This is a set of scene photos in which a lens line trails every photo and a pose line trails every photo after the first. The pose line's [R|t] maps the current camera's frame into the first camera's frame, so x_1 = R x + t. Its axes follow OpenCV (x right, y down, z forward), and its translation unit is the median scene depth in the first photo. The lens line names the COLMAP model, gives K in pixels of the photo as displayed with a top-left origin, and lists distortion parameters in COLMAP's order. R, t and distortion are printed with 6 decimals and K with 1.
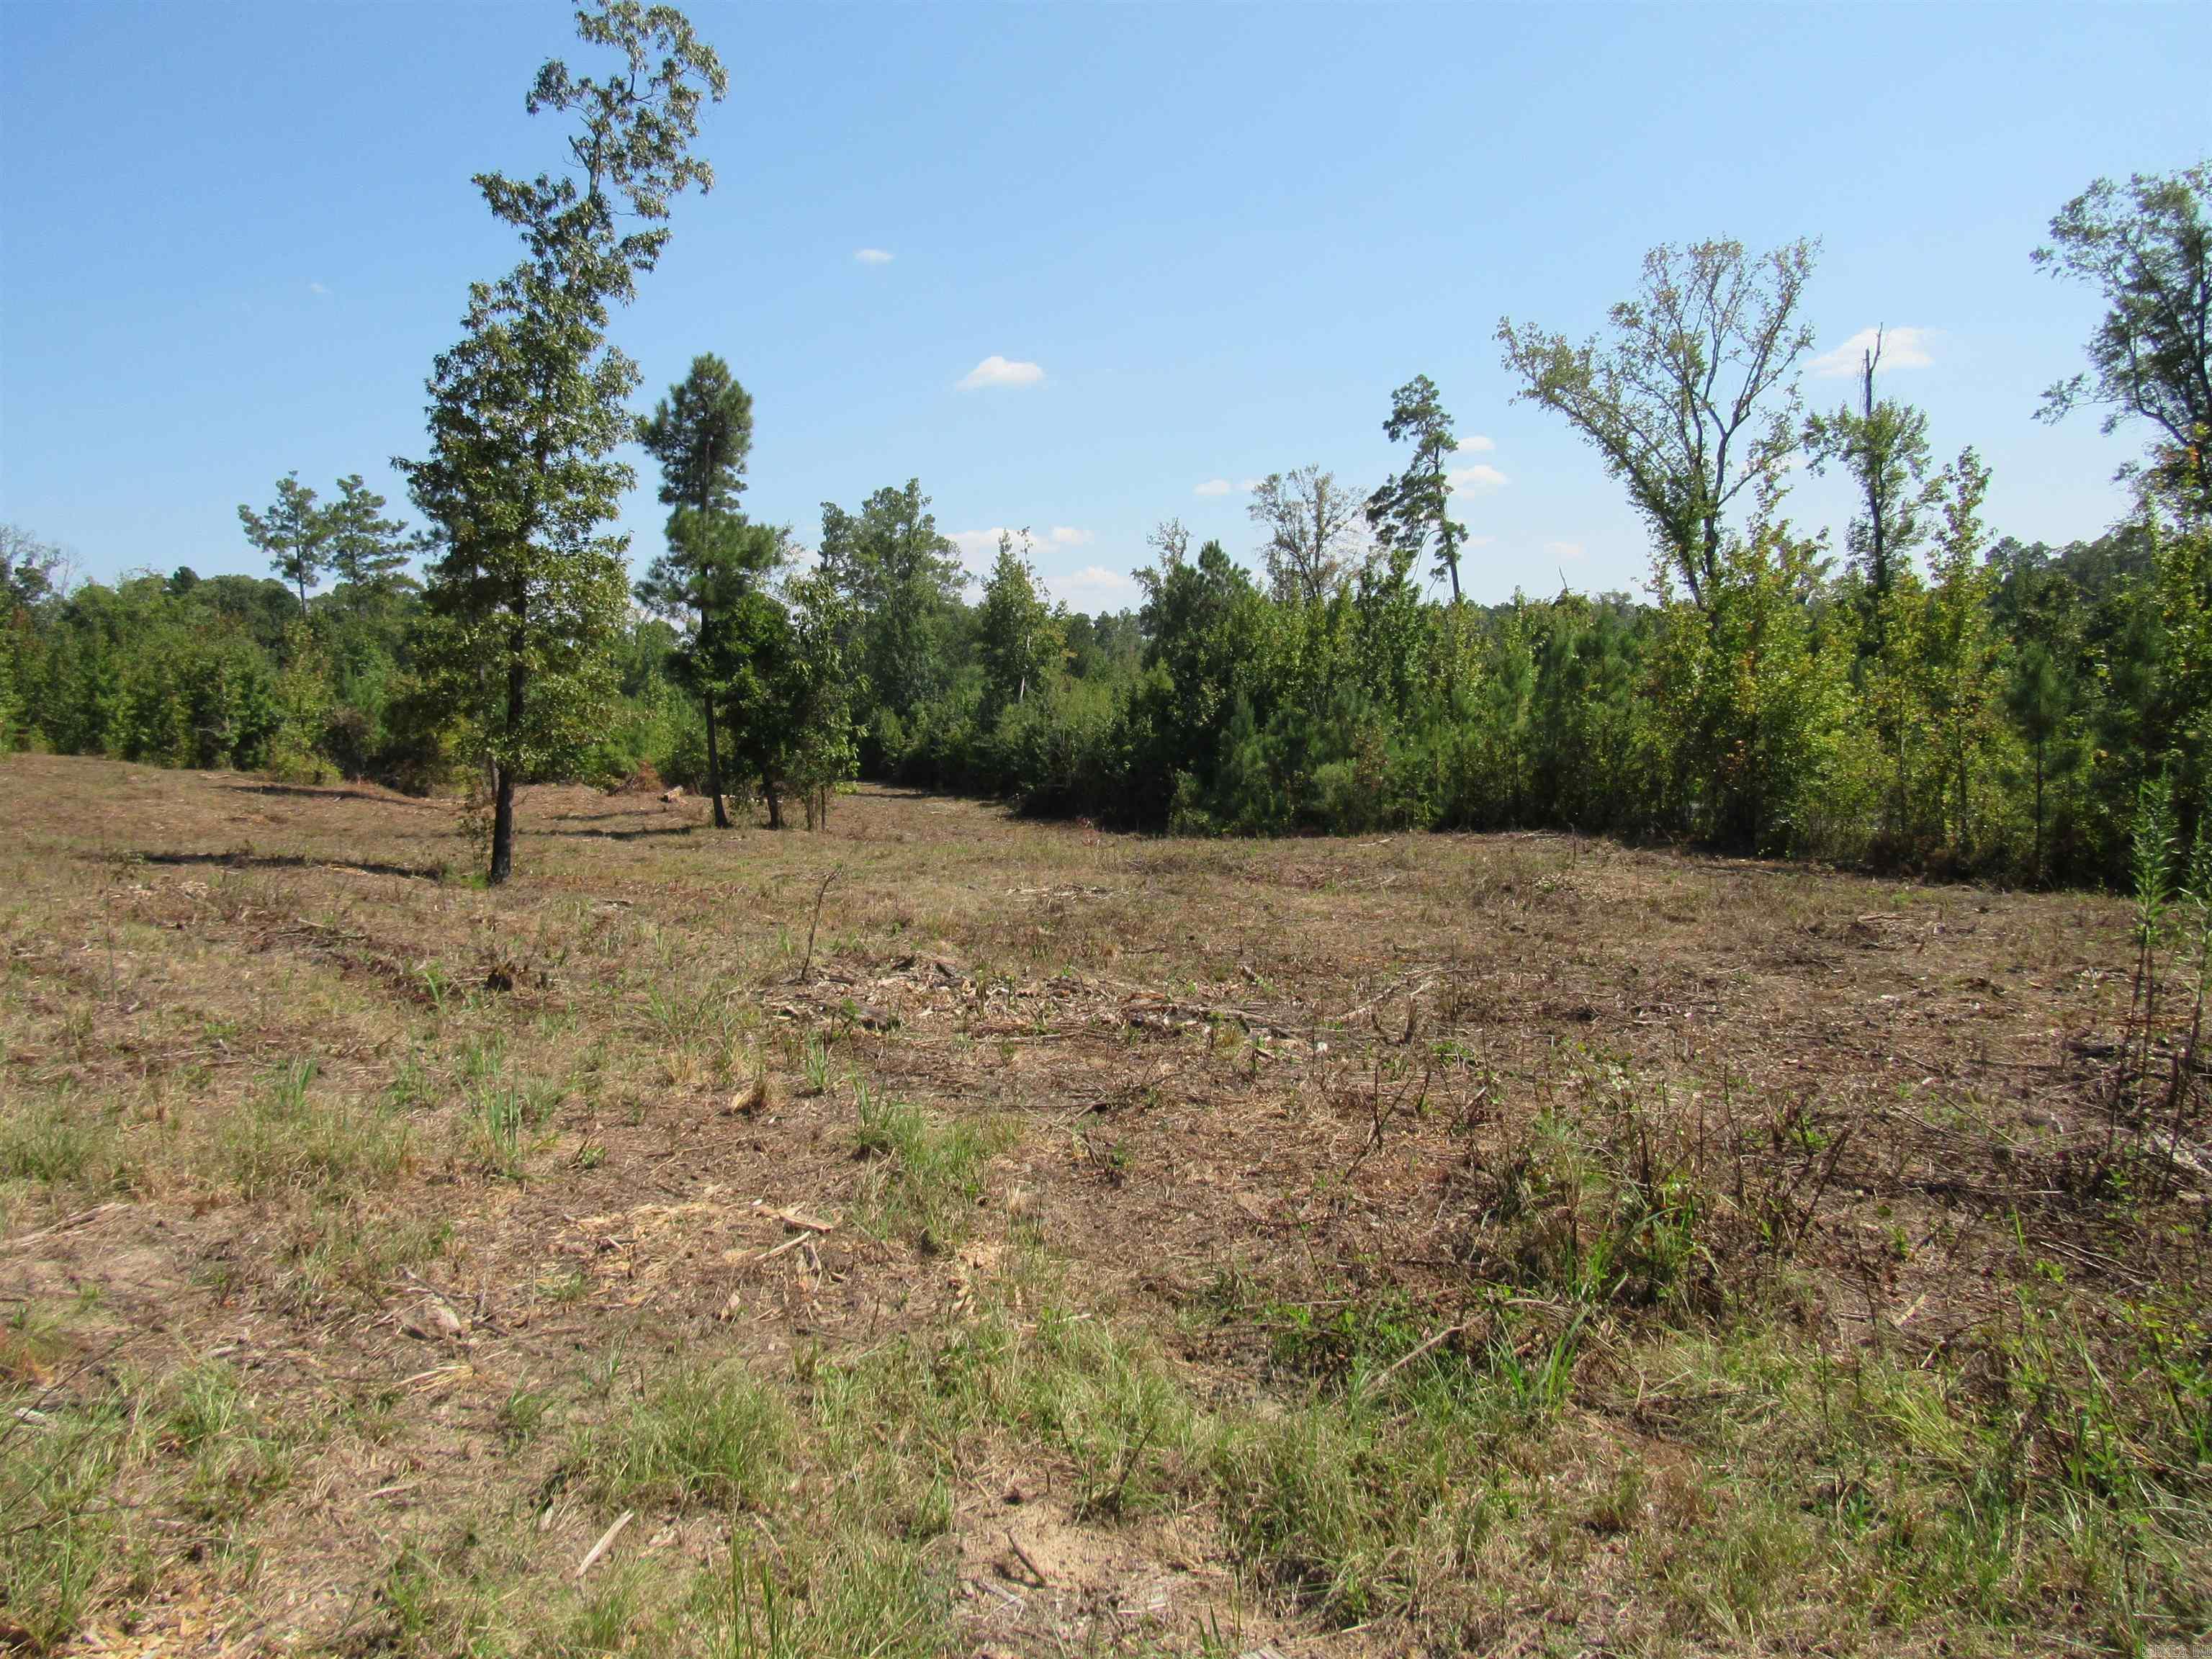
lens RADIAL K [[1578.4, 0, 1118.6], [0, 1578.4, 834.0], [0, 0, 1]] dist [-0.022151, 0.004687]
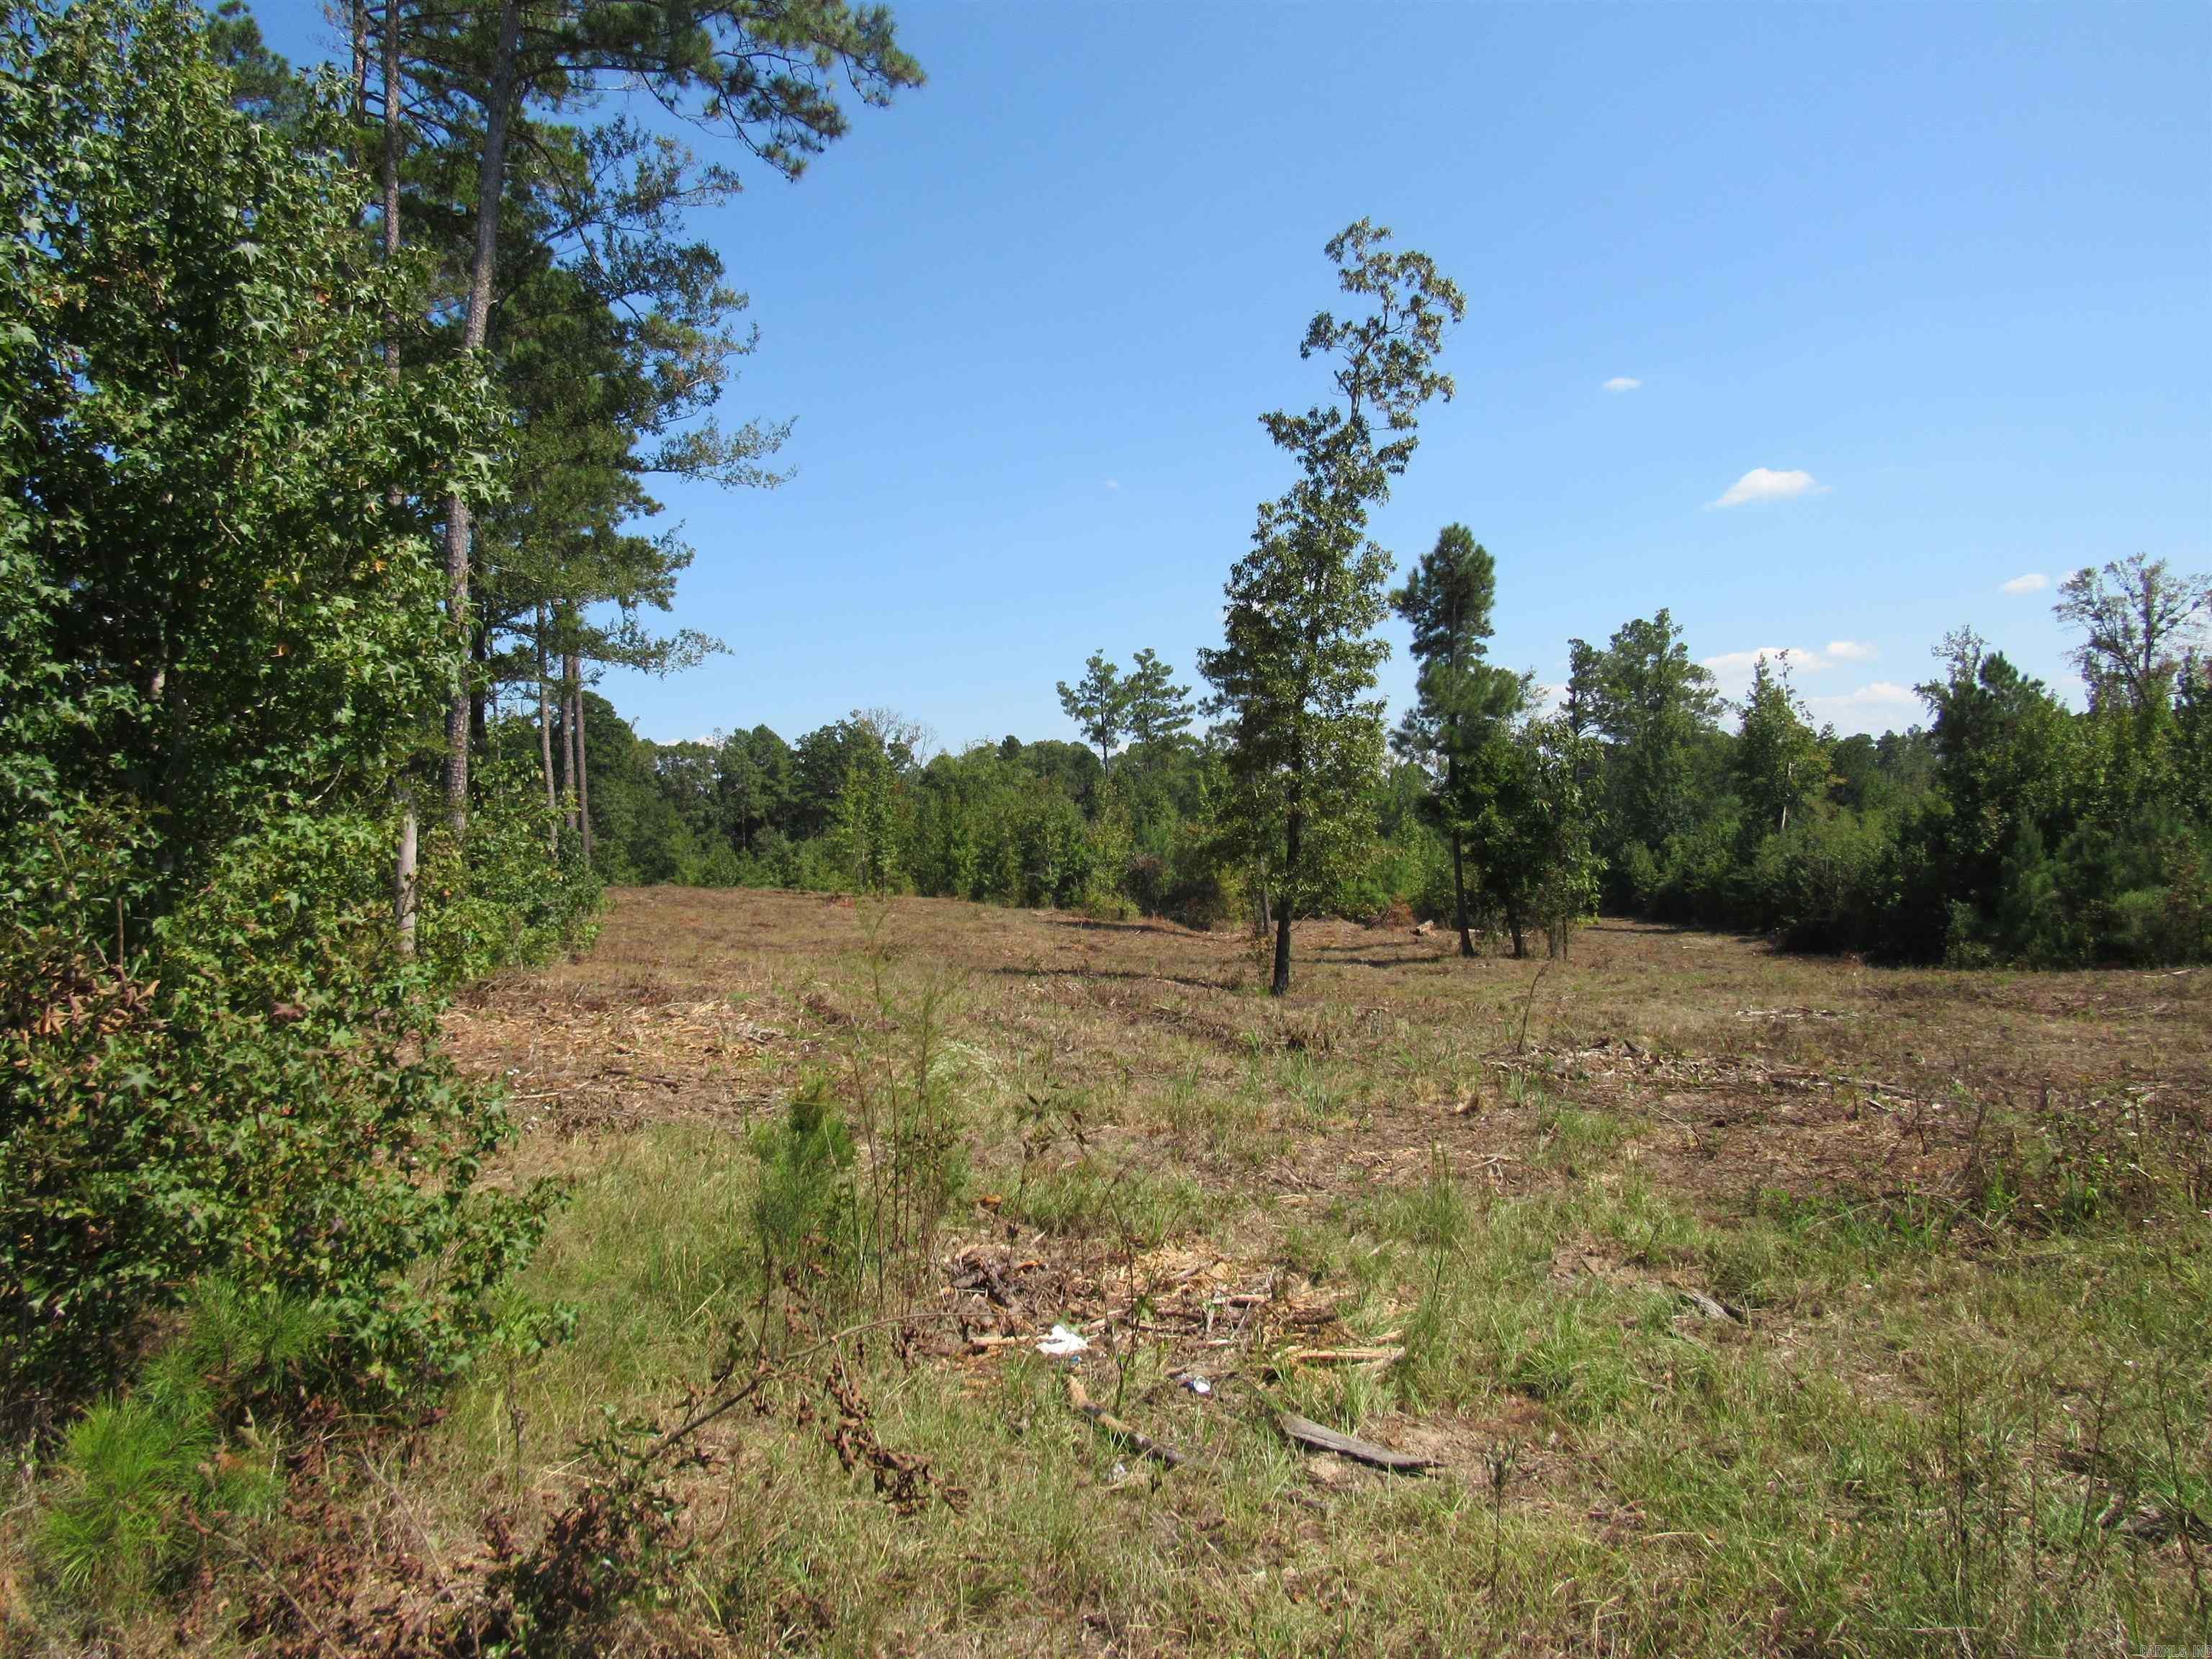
lens RADIAL K [[1578.4, 0, 1101.5], [0, 1578.4, 857.5], [0, 0, 1]] dist [-0.022151, 0.004687]
pose [[0.887894, -0.020544, -0.459589, 0.021345], [-0.012754, 0.997519, -0.069231, 0.006288], [0.459871, 0.067332, 0.885429, -0.071365]]
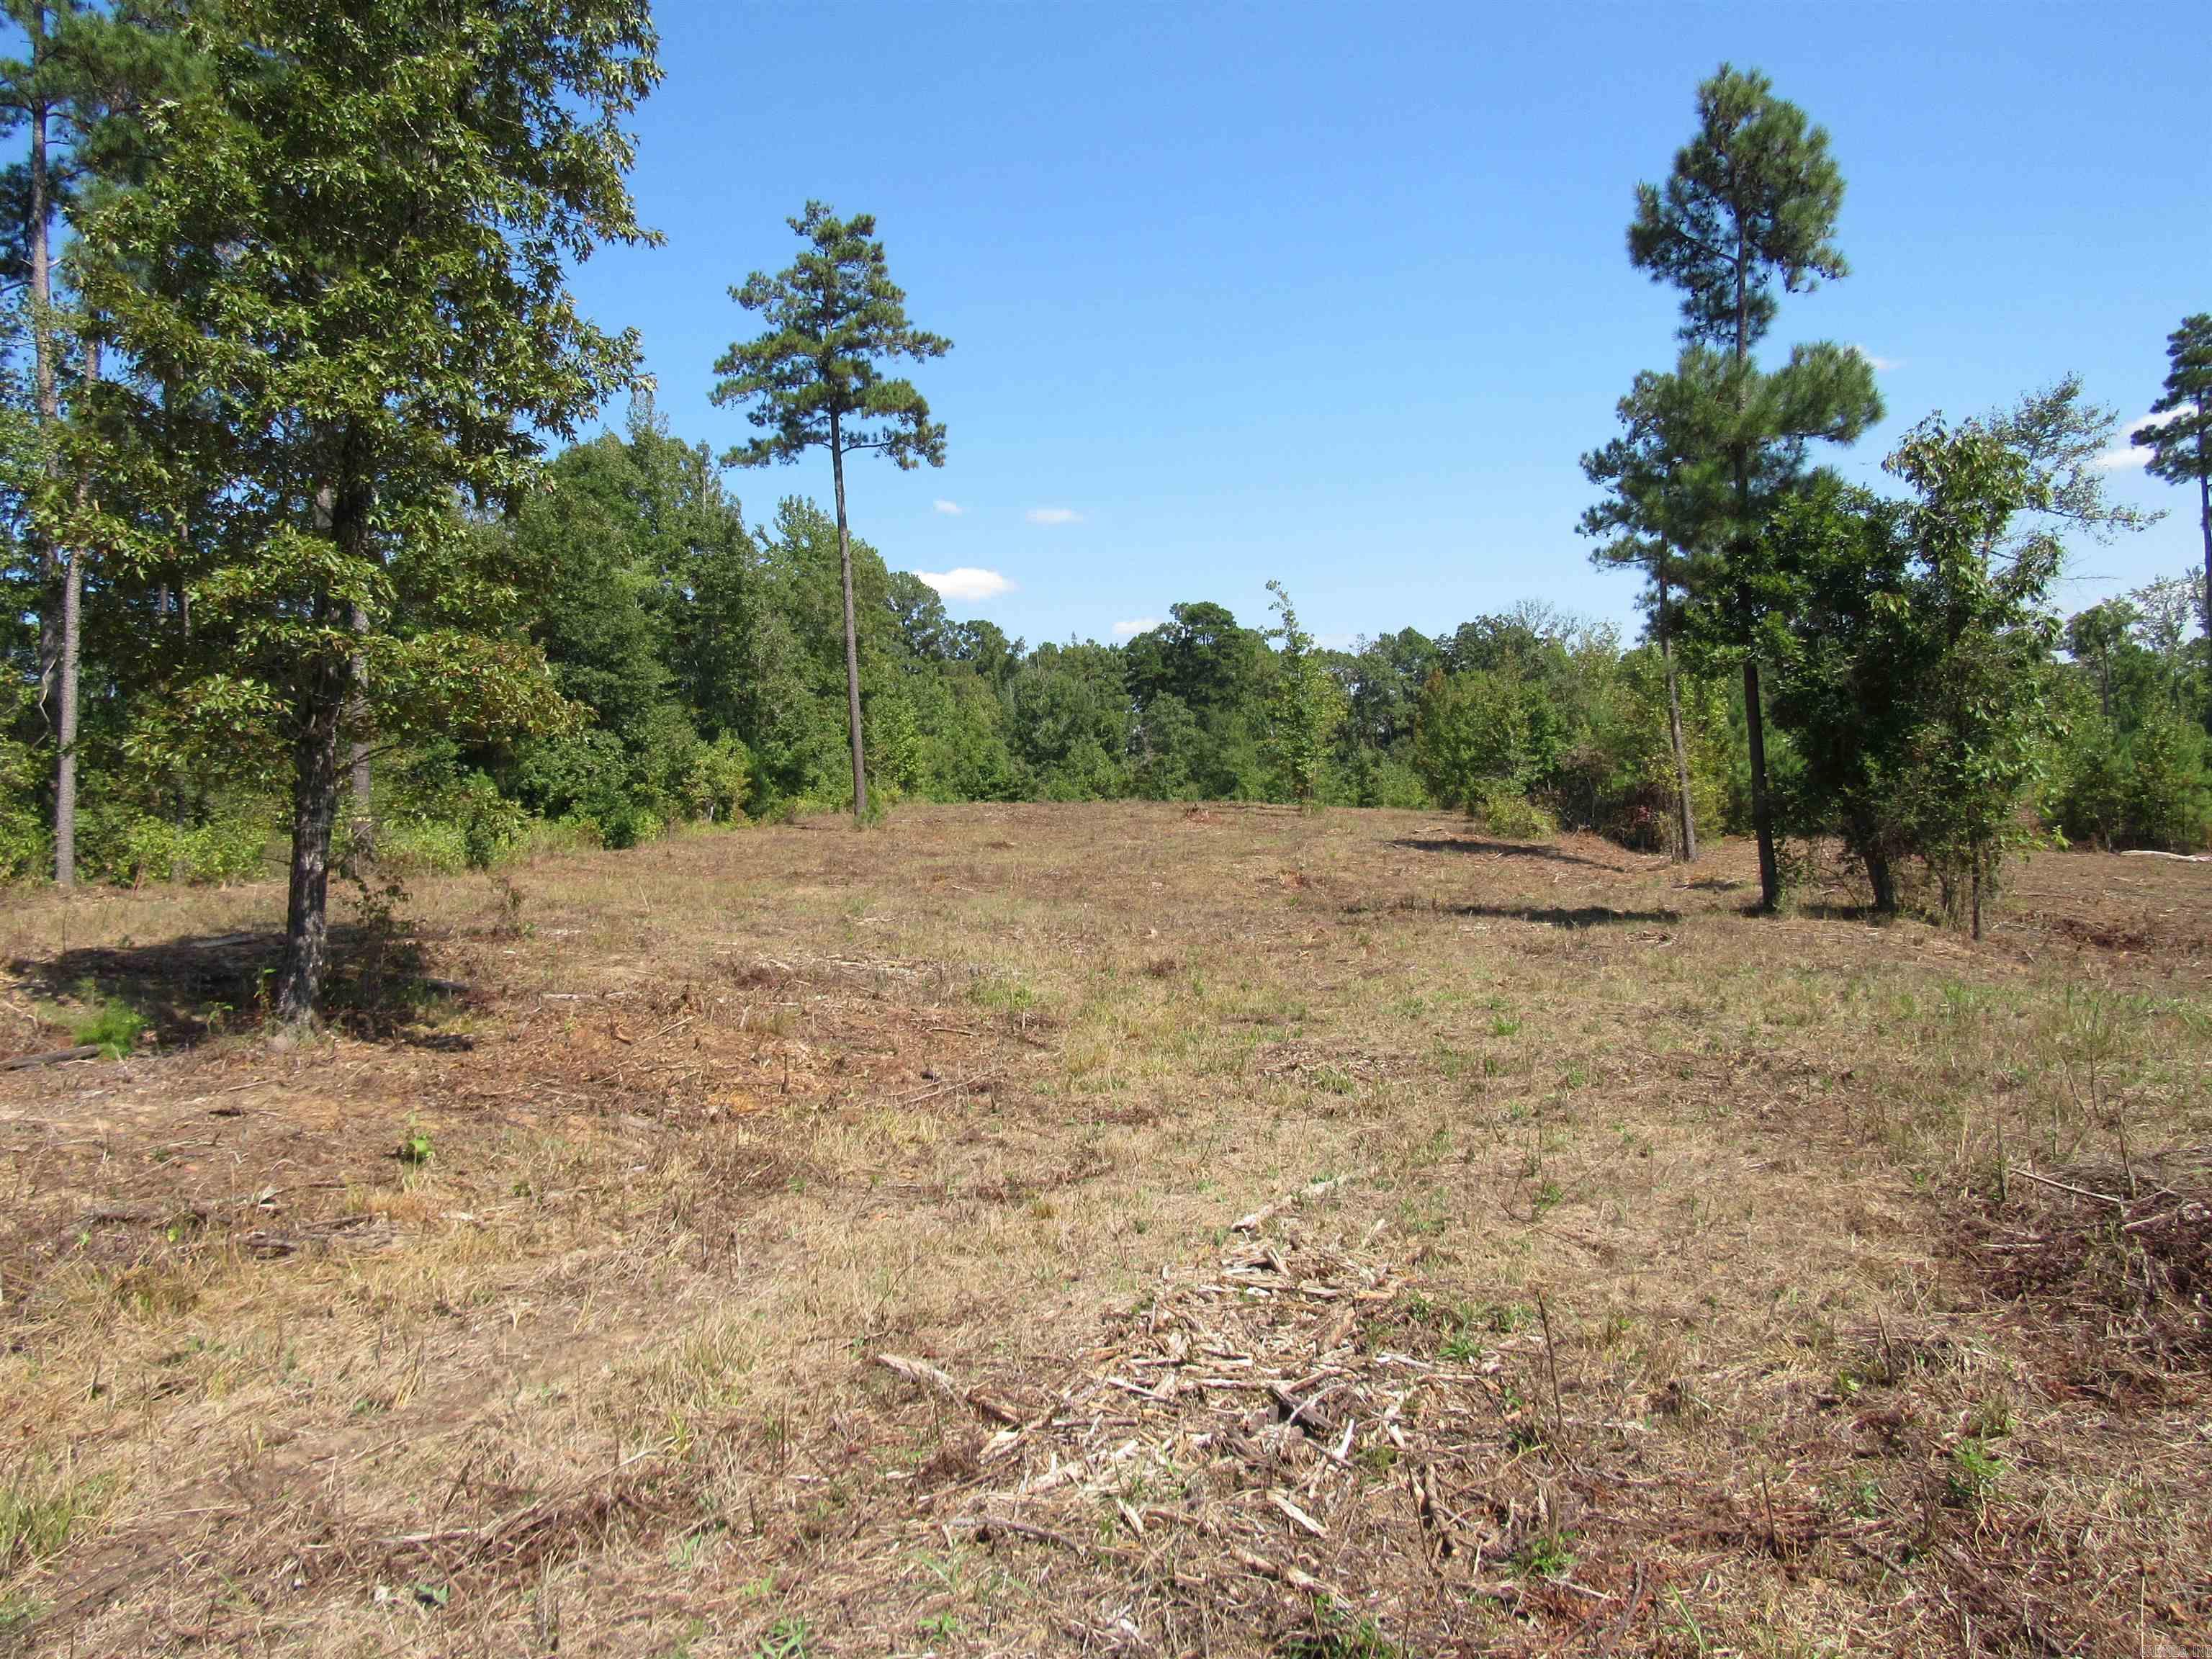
lens RADIAL K [[1578.4, 0, 1104.3], [0, 1578.4, 834.7], [0, 0, 1]] dist [-0.022151, 0.004687]
pose [[0.570520, -0.003630, -0.821276, 0.070391], [-0.025405, 0.999434, -0.022065, -0.013508], [0.820891, 0.033453, 0.570105, 0.503147]]
